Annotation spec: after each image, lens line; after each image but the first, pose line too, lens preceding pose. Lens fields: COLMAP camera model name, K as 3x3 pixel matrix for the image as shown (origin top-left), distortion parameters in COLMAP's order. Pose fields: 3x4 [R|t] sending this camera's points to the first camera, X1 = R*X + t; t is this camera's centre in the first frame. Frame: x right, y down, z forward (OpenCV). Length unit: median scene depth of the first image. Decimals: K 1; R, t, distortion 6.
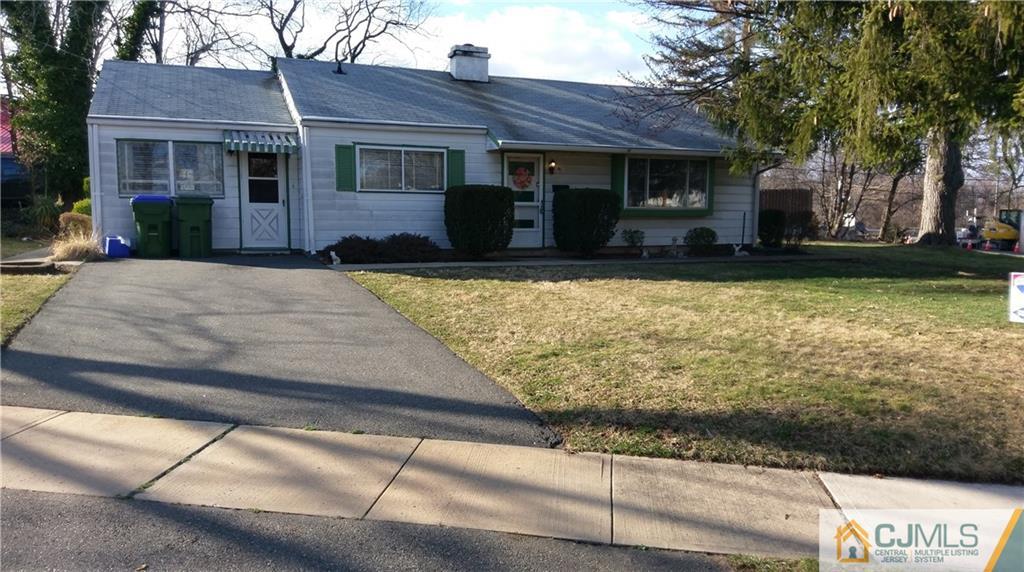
lens RADIAL K [[747.1, 0, 512.0], [0, 747.1, 286.0], [0, 0, 1]] dist [0.007162, 0.002429]
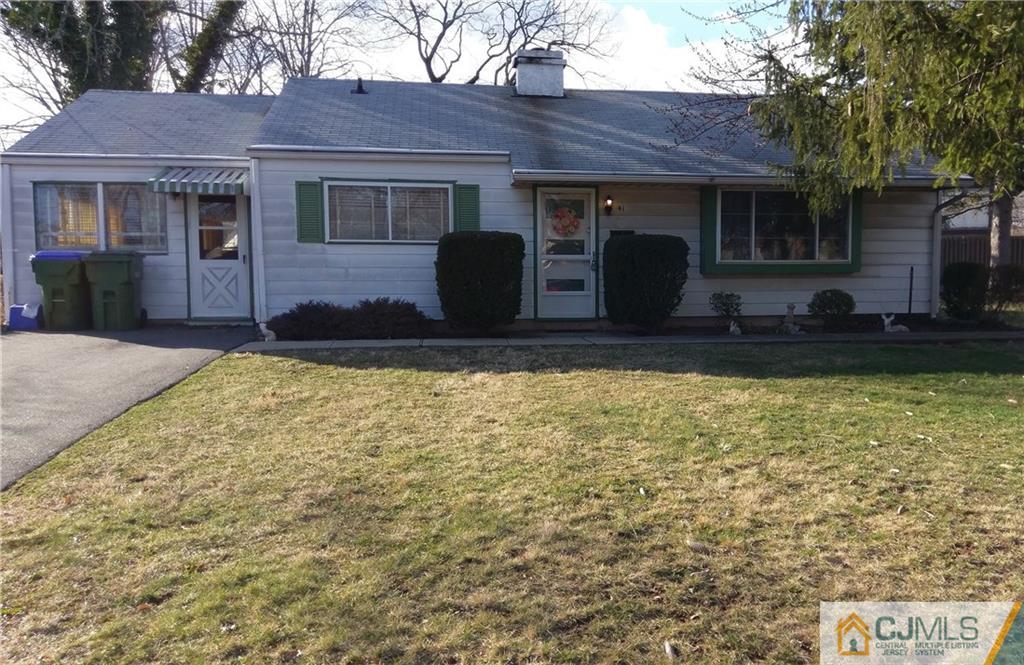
lens RADIAL K [[915.1, 0, 512.0], [0, 915.1, 332.5], [0, 0, 1]] dist [-0.003871, -0.003234]
pose [[0.978181, 0.007057, -0.207636, 0.155782], [-0.013336, 0.999495, -0.028852, -0.012171], [0.207328, 0.030992, 0.977781, 0.136864]]
